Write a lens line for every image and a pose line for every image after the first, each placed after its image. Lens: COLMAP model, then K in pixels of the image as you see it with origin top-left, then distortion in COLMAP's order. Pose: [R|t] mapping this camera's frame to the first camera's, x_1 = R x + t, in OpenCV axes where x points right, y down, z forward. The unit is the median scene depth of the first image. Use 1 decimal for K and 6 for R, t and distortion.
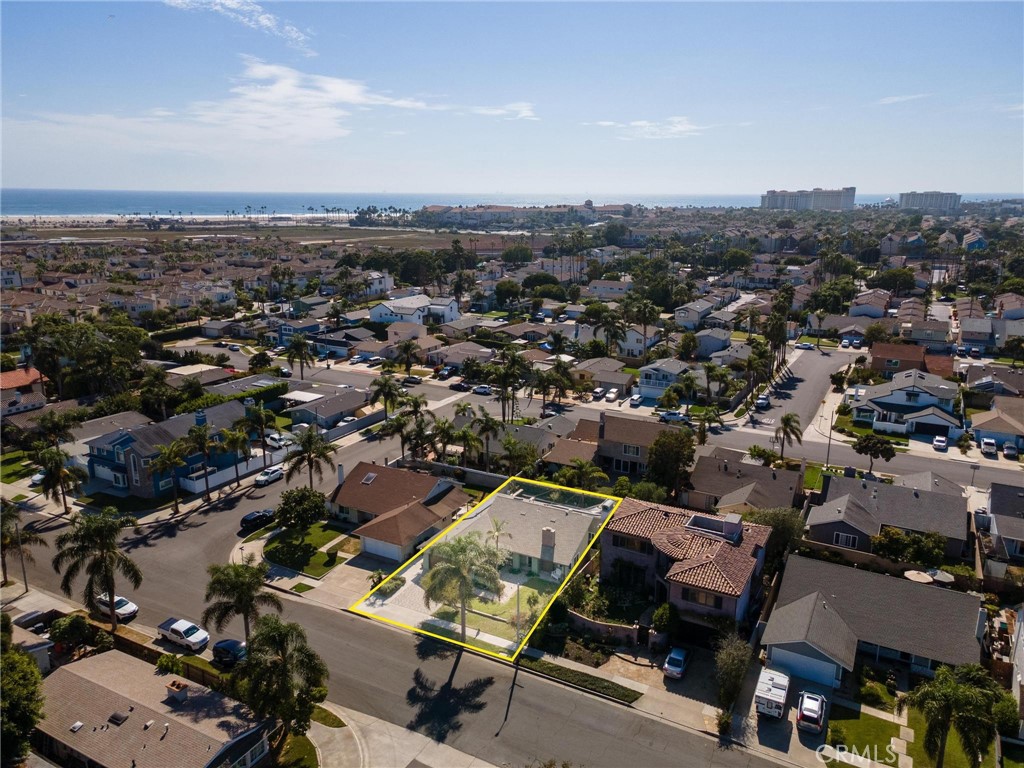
lens RADIAL K [[742.5, 0, 512.0], [0, 742.5, 384.0], [0, 0, 1]] dist [0.039399, 0.002714]
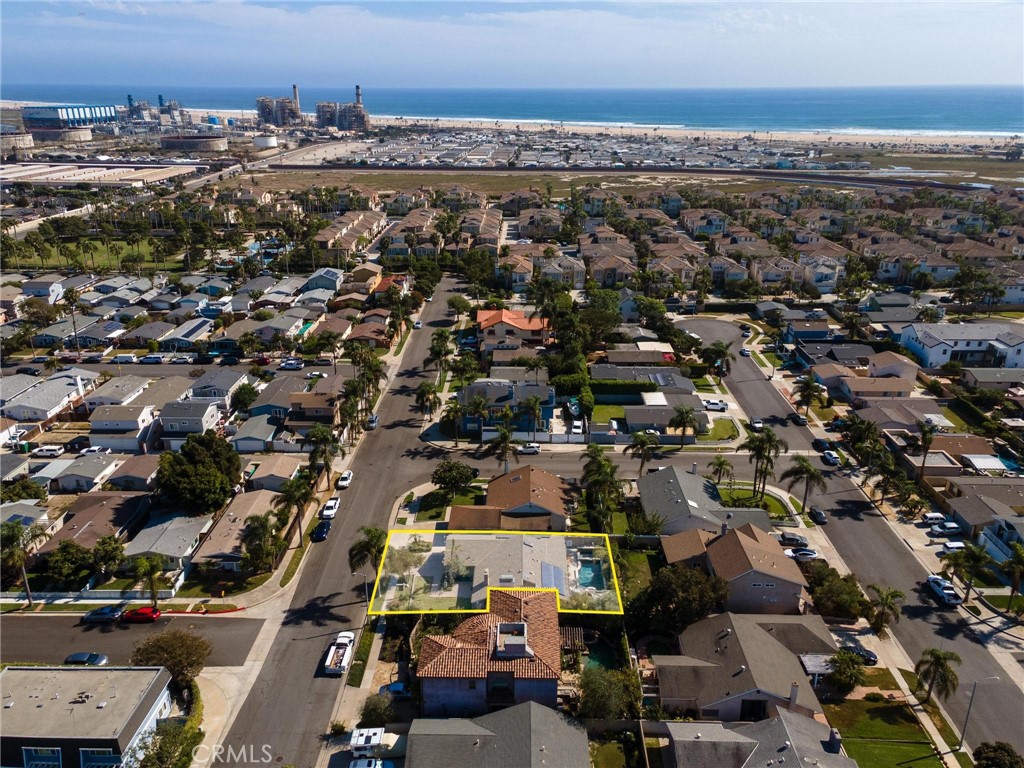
lens RADIAL K [[777.0, 0, 512.0], [0, 777.0, 384.0], [0, 0, 1]] dist [0.041851, 0.000689]
pose [[0.461703, 0.313016, -0.829971, 0.696147], [-0.221723, 0.946692, 0.233694, -0.272850], [0.858877, 0.076127, 0.506493, 0.239922]]
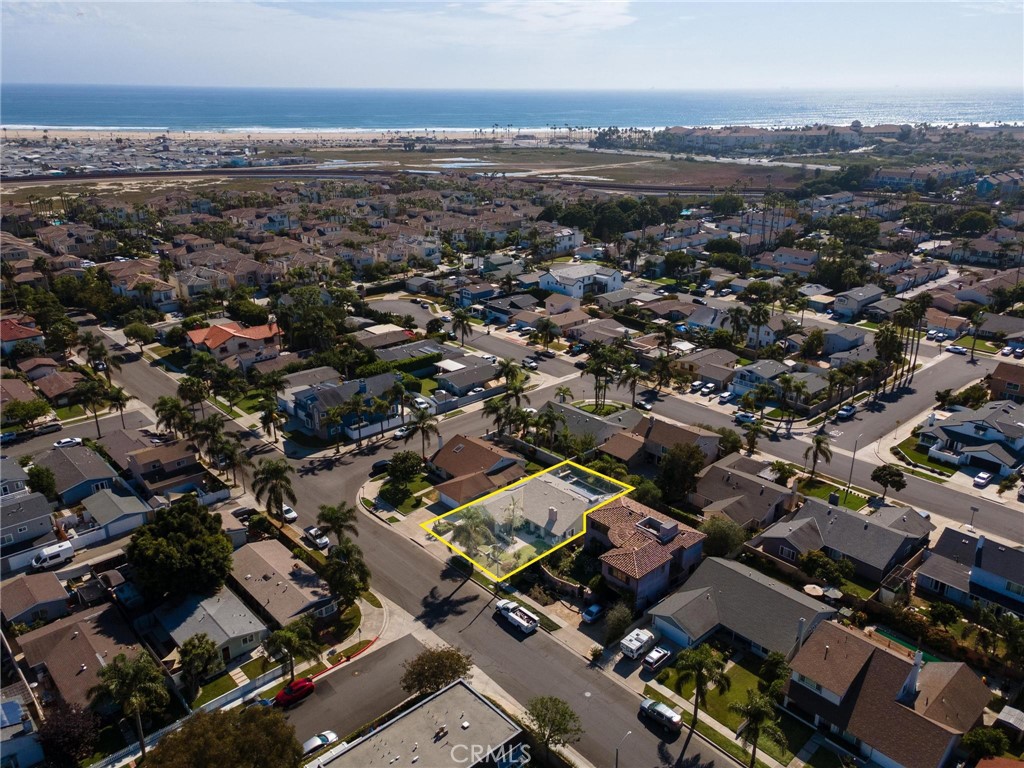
lens RADIAL K [[777.0, 0, 512.0], [0, 777.0, 384.0], [0, 0, 1]] dist [0.041851, 0.000689]
pose [[0.945619, 0.113258, -0.304921, 0.266420], [-0.079248, 0.989394, 0.121731, -0.142000], [0.315474, -0.090947, 0.944566, -0.266246]]
